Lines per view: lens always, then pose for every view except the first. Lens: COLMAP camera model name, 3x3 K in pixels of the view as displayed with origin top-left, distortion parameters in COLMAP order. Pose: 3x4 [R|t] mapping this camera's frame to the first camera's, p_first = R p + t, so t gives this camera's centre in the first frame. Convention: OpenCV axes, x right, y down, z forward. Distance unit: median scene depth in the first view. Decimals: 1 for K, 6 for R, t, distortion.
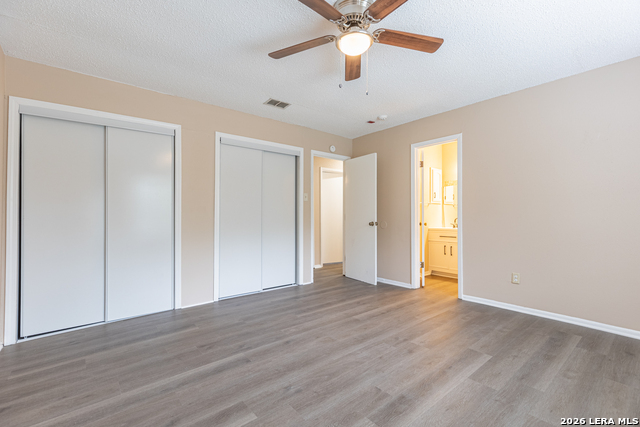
lens RADIAL K [[289.1, 0, 324.5], [0, 289.1, 216.2], [0, 0, 1]] dist [0.008781, 0.001188]
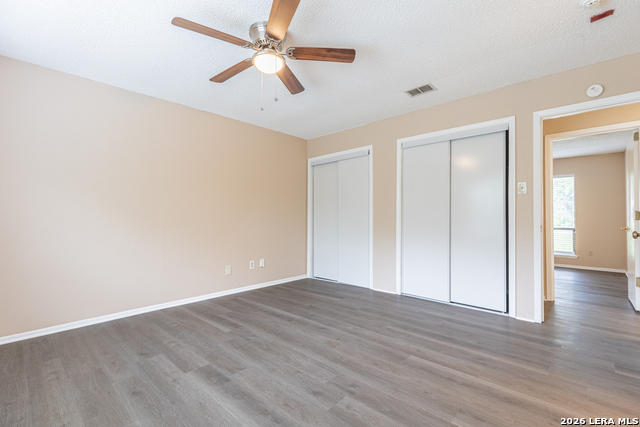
lens RADIAL K [[289.1, 0, 320.9], [0, 289.1, 212.0], [0, 0, 1]] dist [0.008781, 0.001188]
pose [[0.116707, -0.012784, -0.993084, 0.927346], [0.000699, 0.999918, -0.012790, -0.003777], [0.993166, 0.000799, 0.116706, 0.799065]]
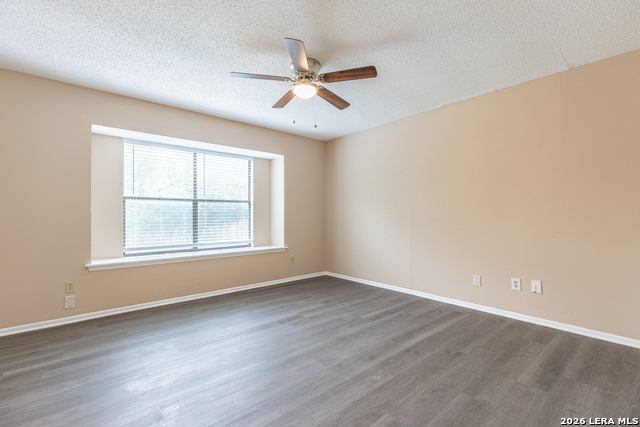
lens RADIAL K [[289.1, 0, 318.3], [0, 289.1, 213.5], [0, 0, 1]] dist [0.008781, 0.001188]
pose [[-0.999968, 0.006416, -0.004800, 0.036706], [0.006422, 0.999979, -0.001151, -0.009299], [0.004792, -0.001182, -0.999988, 1.758013]]
